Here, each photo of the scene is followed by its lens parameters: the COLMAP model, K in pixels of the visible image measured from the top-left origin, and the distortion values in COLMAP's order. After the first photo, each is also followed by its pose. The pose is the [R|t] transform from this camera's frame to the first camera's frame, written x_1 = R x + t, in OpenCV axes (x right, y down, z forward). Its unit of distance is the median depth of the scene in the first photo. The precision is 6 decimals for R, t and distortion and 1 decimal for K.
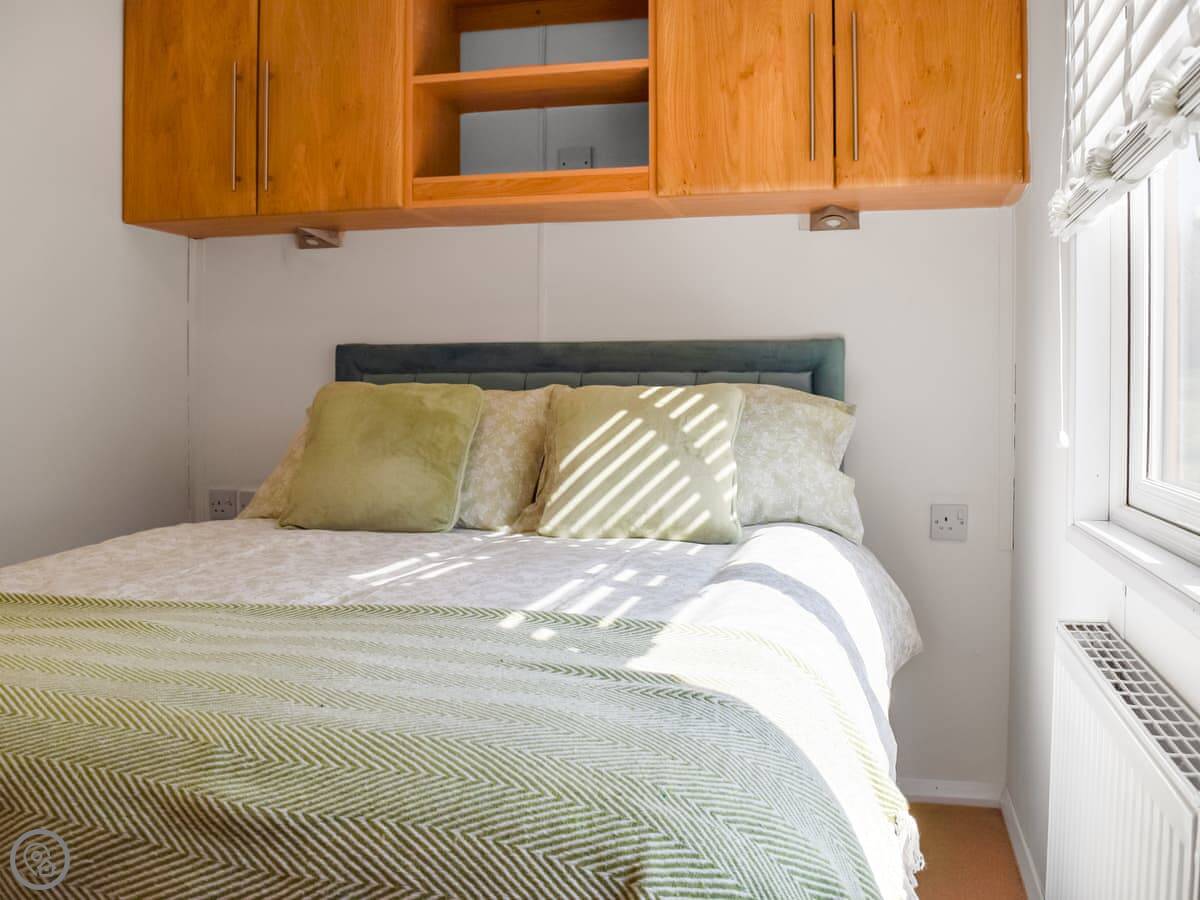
lens RADIAL K [[1052.8, 0, 601.4], [0, 1052.8, 411.2], [0, 0, 1]] dist [-0.074674, 0.012348]
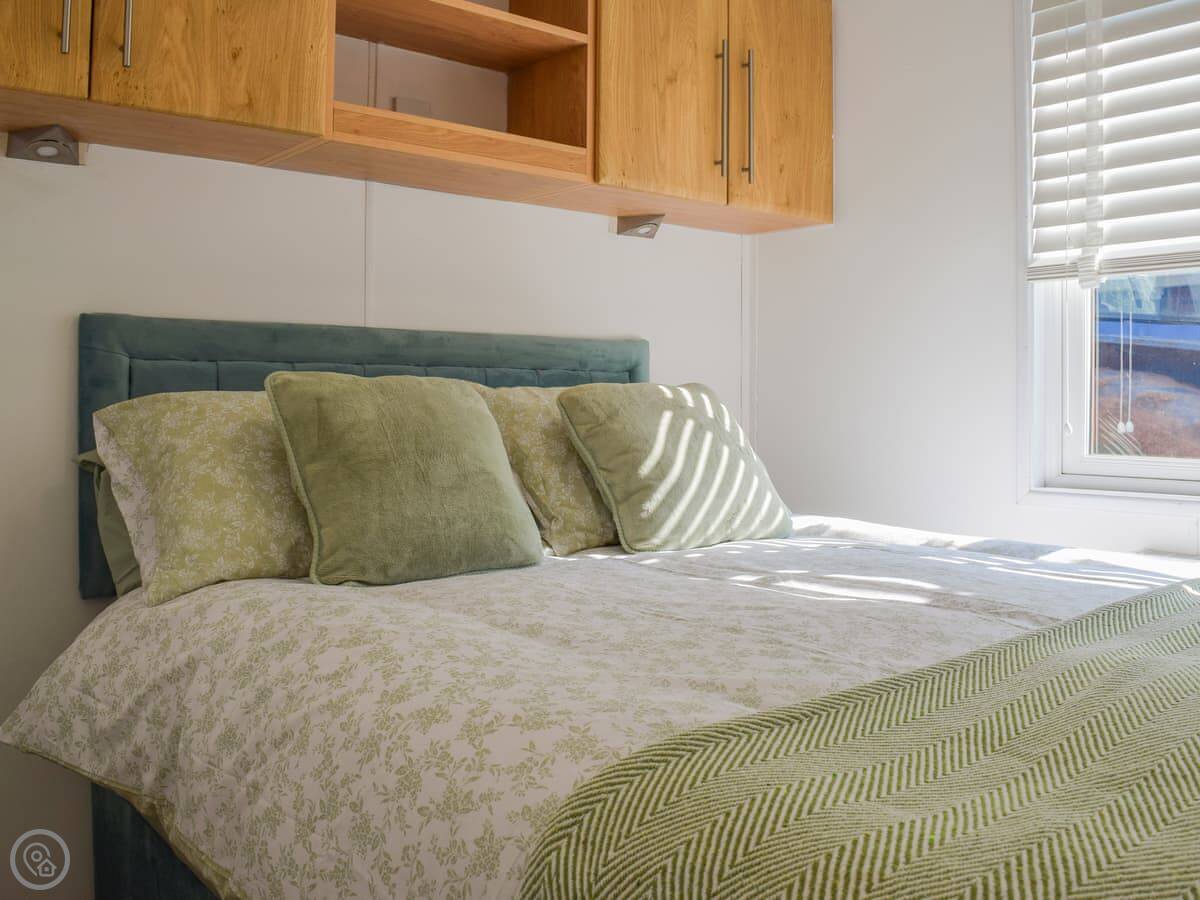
lens RADIAL K [[1052.8, 0, 601.4], [0, 1052.8, 411.2], [0, 0, 1]] dist [-0.074674, 0.012348]
pose [[0.601461, -0.010438, 0.798834, -0.697118], [0.007688, 0.999944, 0.007278, -0.006127], [-0.798865, 0.001764, 0.601507, 0.424974]]
